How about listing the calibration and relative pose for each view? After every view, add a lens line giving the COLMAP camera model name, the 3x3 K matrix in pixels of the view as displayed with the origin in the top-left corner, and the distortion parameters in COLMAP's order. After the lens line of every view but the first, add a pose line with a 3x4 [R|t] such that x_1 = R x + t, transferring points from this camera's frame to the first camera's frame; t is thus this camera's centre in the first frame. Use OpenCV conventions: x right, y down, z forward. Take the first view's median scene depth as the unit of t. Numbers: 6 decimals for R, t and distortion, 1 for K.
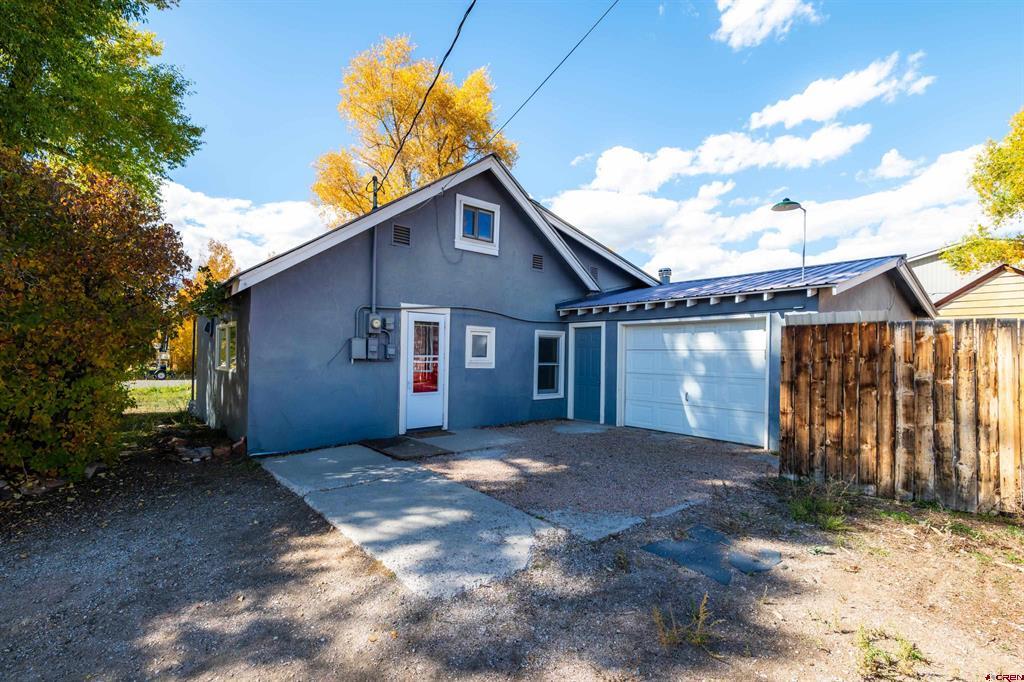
lens RADIAL K [[470.6, 0, 490.6], [0, 470.6, 349.5], [0, 0, 1]] dist [-0.004906, -0.004376]
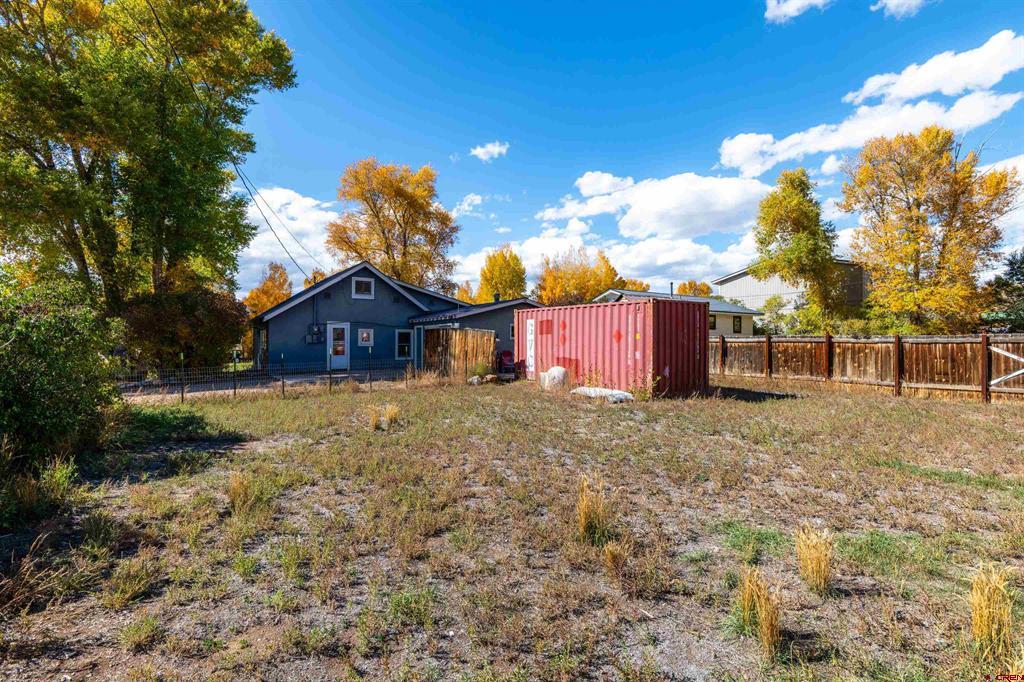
lens RADIAL K [[470.6, 0, 517.4], [0, 470.6, 340.6], [0, 0, 1]] dist [-0.004906, -0.004376]
pose [[0.997629, -0.013674, -0.067442, 0.993485], [0.013590, 0.999906, -0.001705, 0.026681], [0.067459, 0.000785, 0.997722, -1.479325]]
